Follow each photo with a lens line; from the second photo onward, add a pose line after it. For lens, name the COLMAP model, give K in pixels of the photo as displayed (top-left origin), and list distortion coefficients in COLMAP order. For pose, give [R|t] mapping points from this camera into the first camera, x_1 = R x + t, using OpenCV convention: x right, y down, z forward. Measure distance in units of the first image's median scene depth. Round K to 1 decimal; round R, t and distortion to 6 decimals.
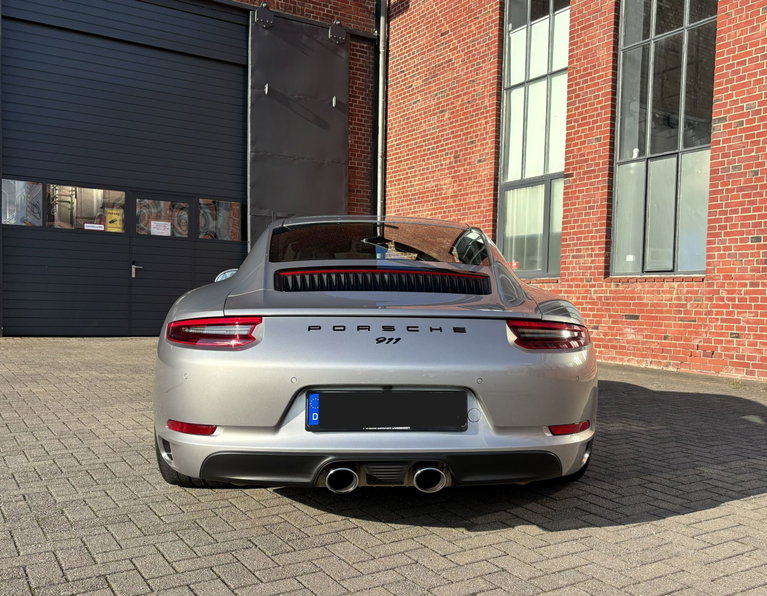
lens RADIAL K [[759.6, 0, 417.5], [0, 759.6, 342.3], [0, 0, 1]] dist [0.014347, 0.000000]
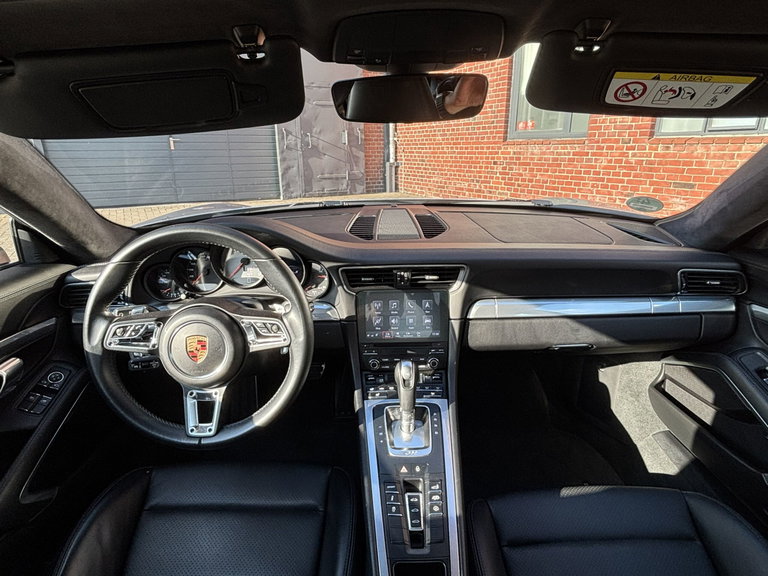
lens RADIAL K [[441.0, 0, 387.2], [0, 441.0, 285.4], [0, 0, 1]] dist [-0.003024, 0.011572]
pose [[0.997598, -0.012367, -0.068154, -0.028261], [0.029276, 0.967006, 0.253066, -0.059285], [0.062776, -0.254453, 0.965045, 0.443462]]
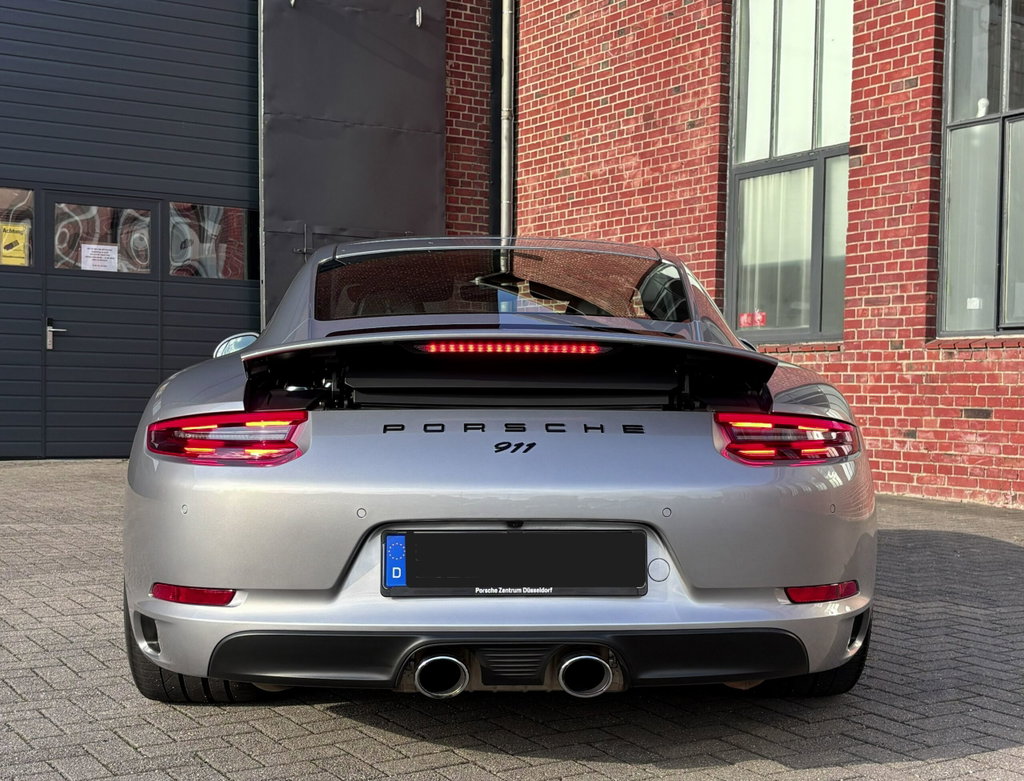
lens RADIAL K [[1470.0, 0, 550.4], [0, 1470.0, 449.4], [0, 0, 1]] dist [0.057956, 0.000000]
pose [[0.999714, -0.009524, -0.021955, 0.003743], [0.009215, 0.999858, -0.014138, 0.004010], [0.022086, 0.013931, 0.999659, -0.043288]]
